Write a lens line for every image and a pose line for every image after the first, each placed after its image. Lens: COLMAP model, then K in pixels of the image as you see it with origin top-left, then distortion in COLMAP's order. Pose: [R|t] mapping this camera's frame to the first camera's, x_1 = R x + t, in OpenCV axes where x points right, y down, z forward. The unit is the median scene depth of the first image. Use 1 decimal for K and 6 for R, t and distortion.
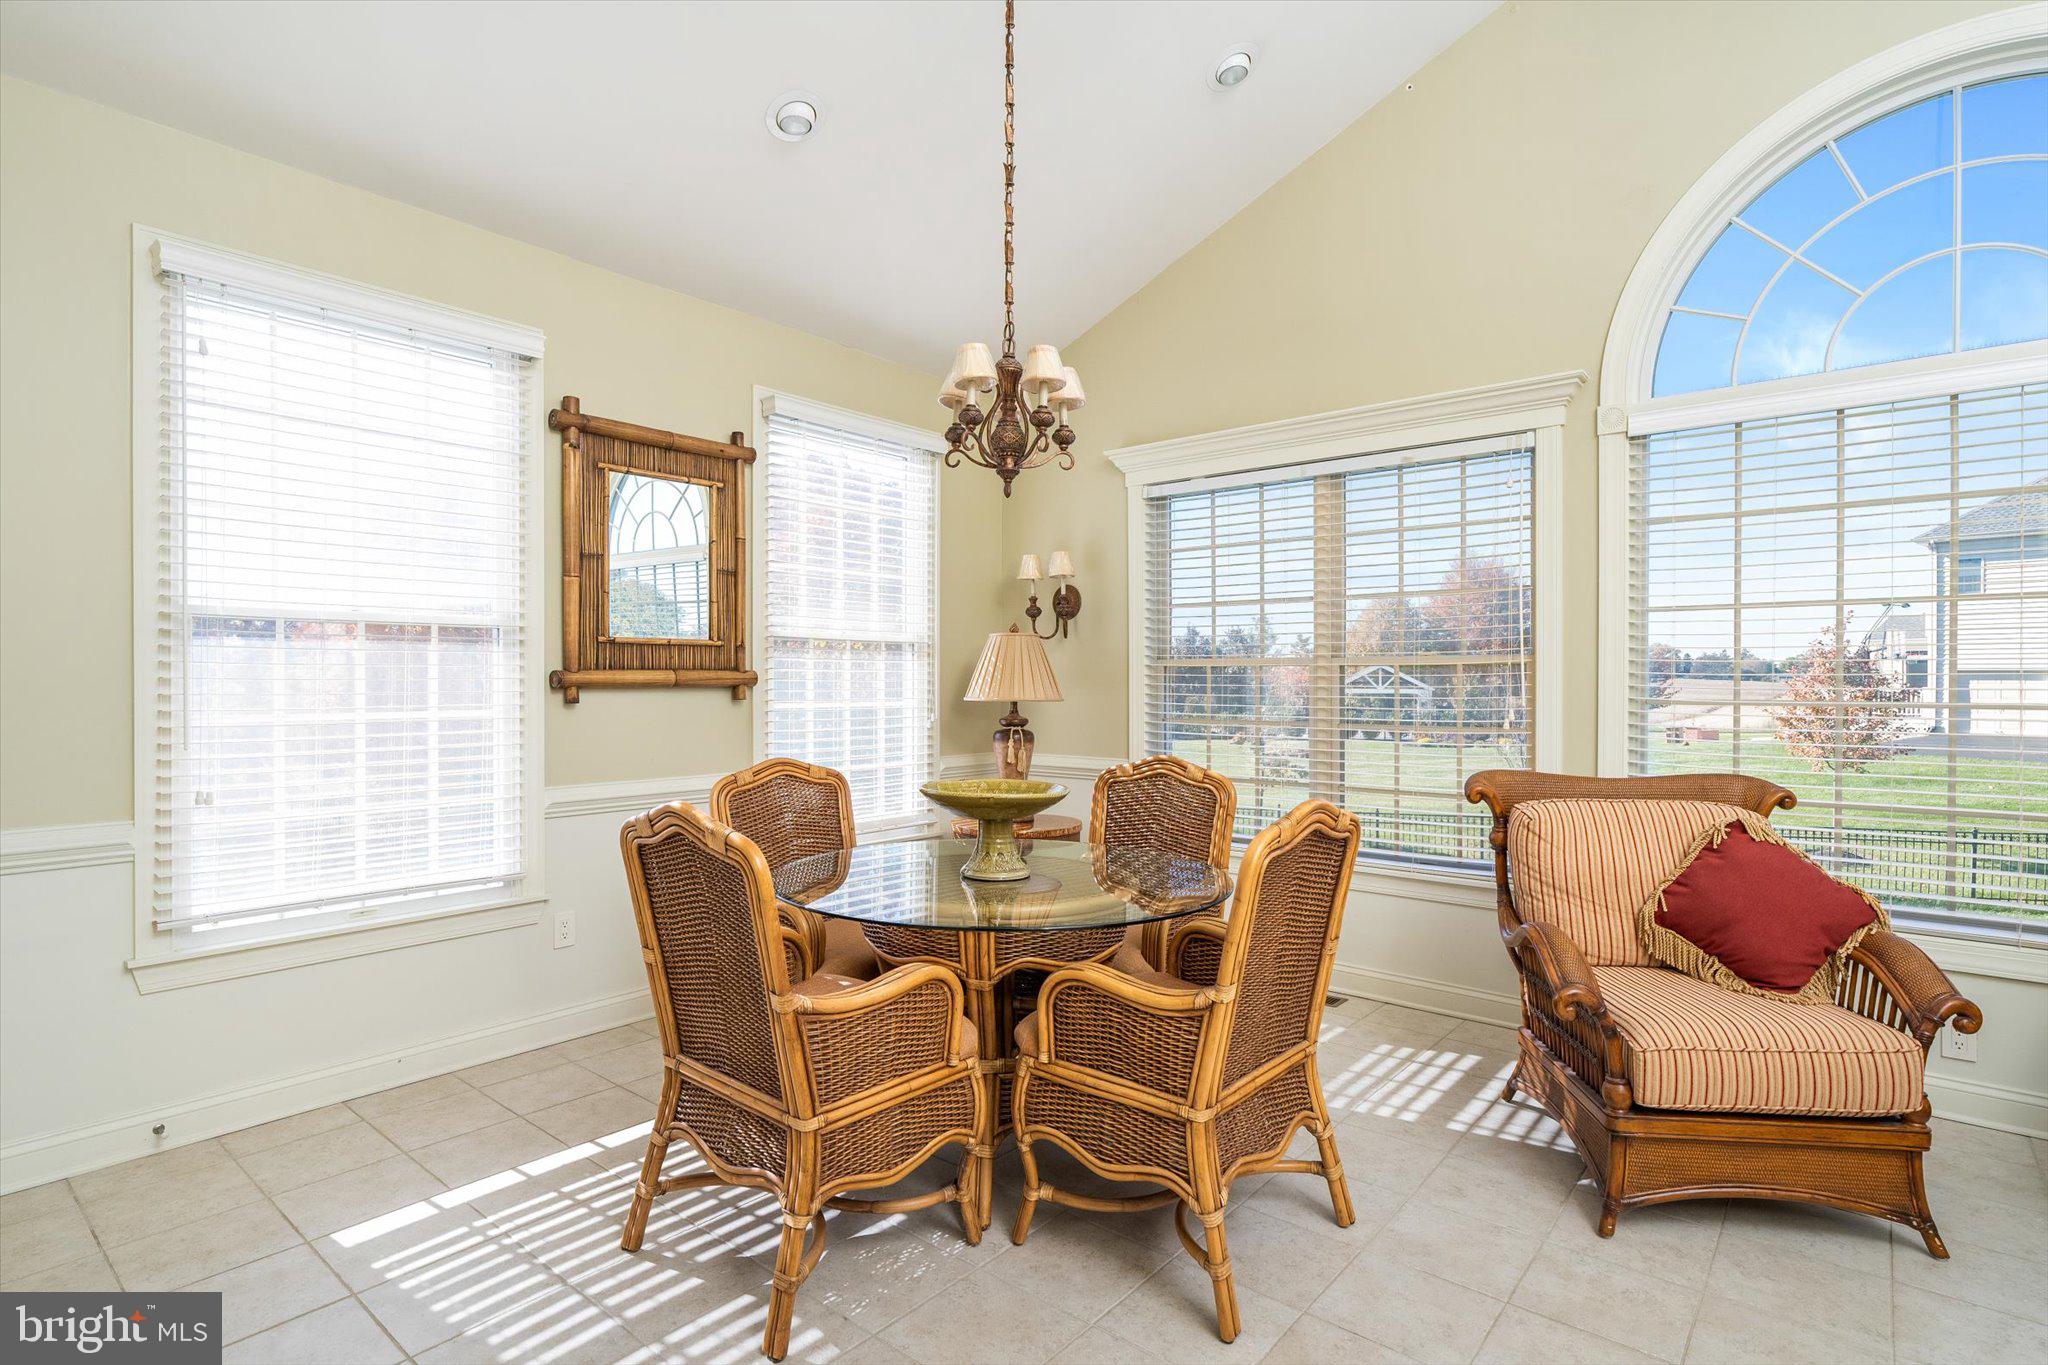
lens RADIAL K [[929.5, 0, 1027.9], [0, 929.5, 683.9], [0, 0, 1]] dist [-0.003100, 0.000138]
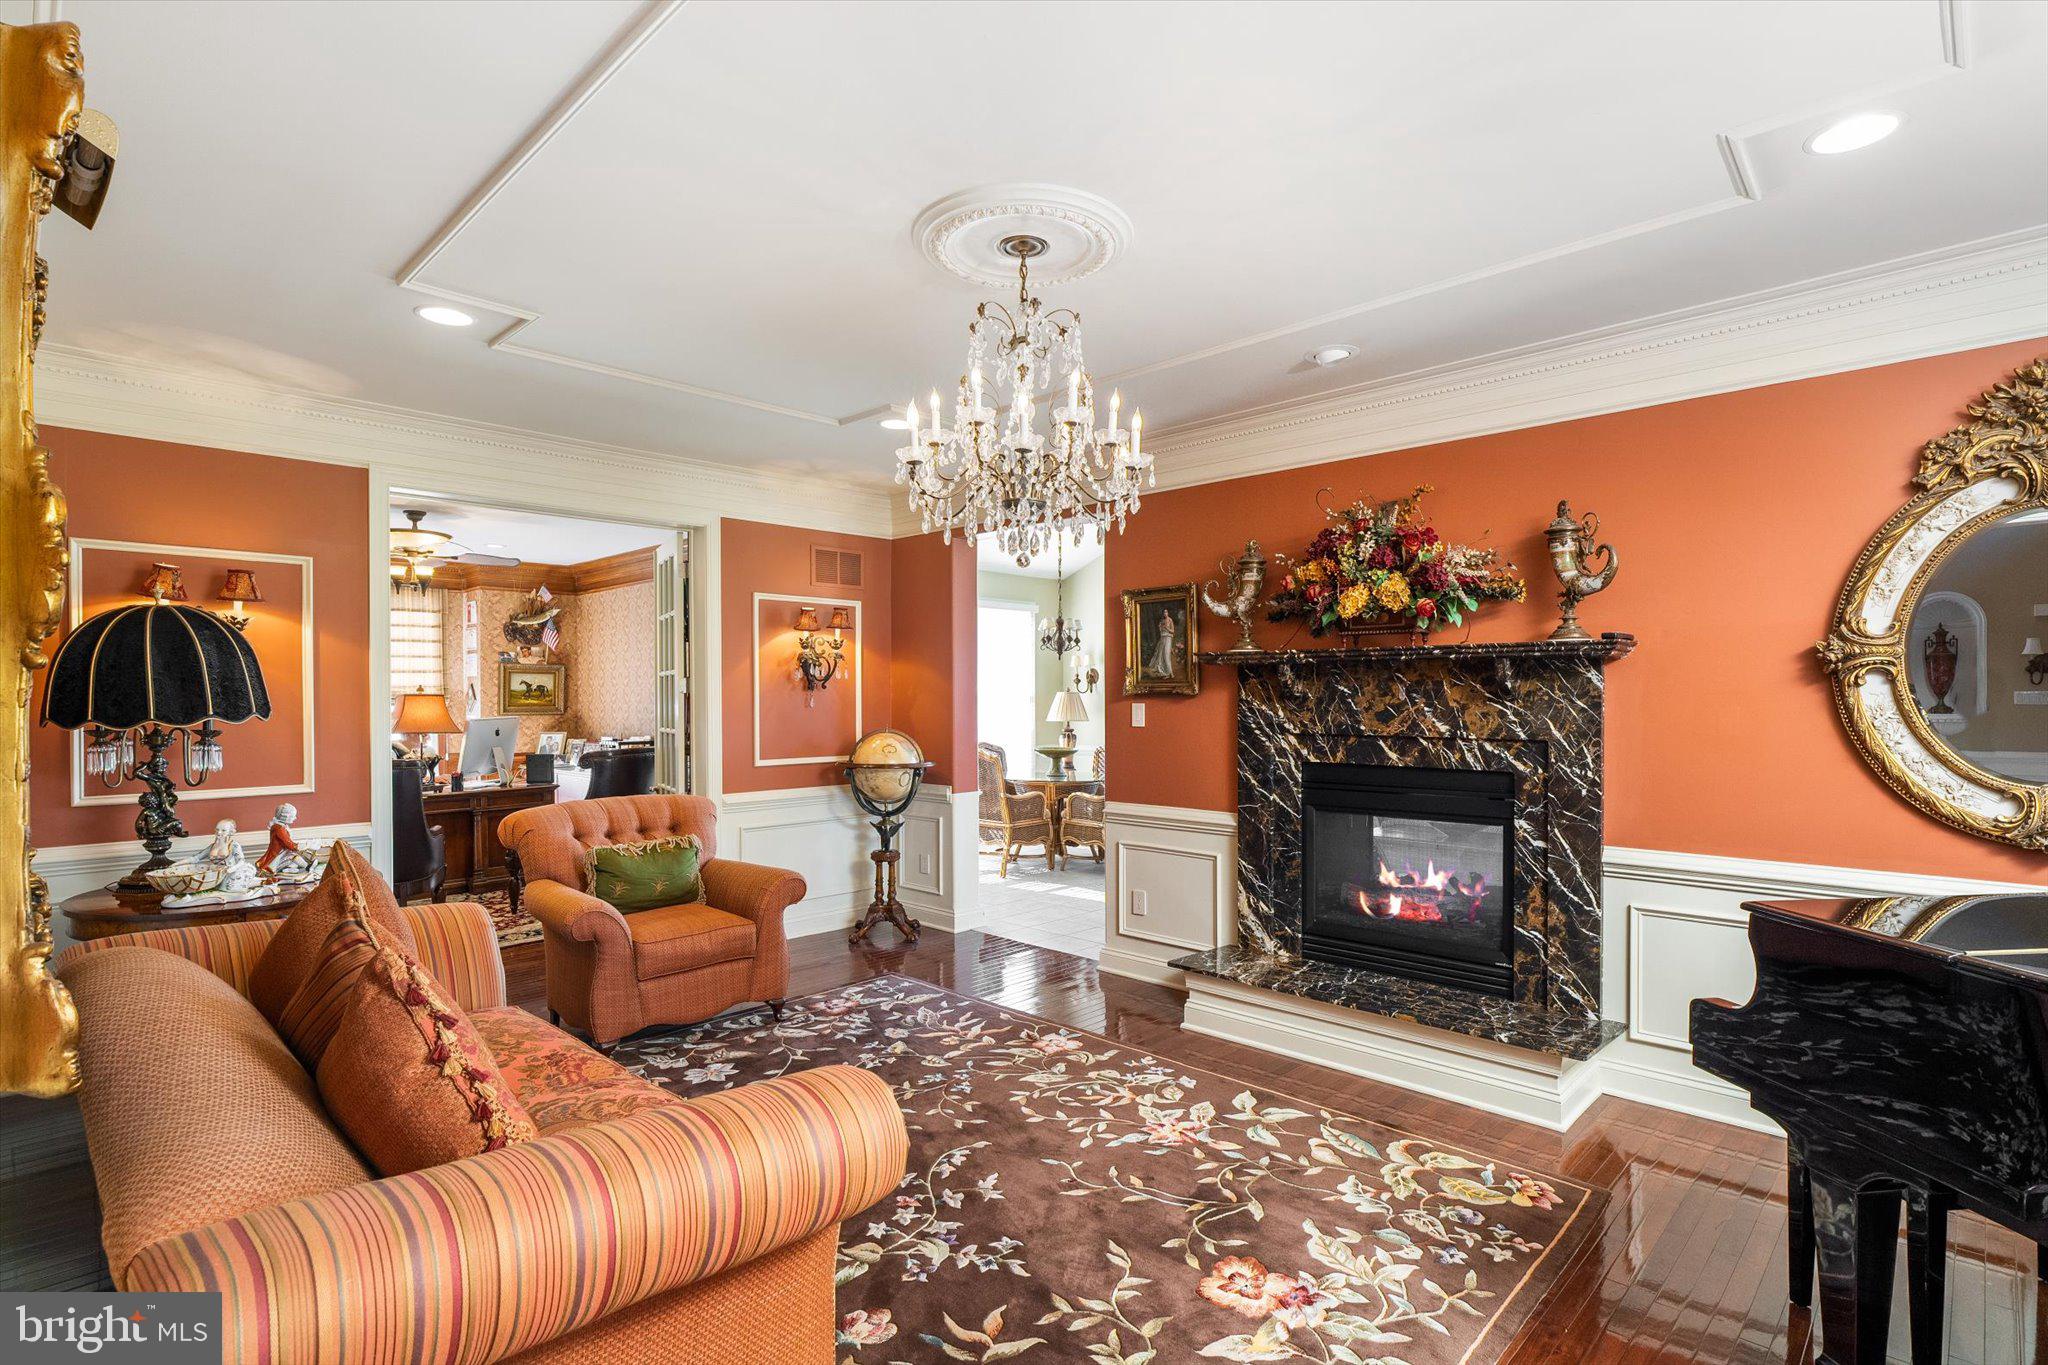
lens RADIAL K [[999.7, 0, 1024.4], [0, 999.7, 694.4], [0, 0, 1]] dist [-0.000313, 0.000079]
pose [[0.995840, -0.002503, -0.091081, 0.177888], [0.002484, 0.999997, -0.000328, -0.081199], [0.091082, 0.000100, 0.995843, -2.573001]]
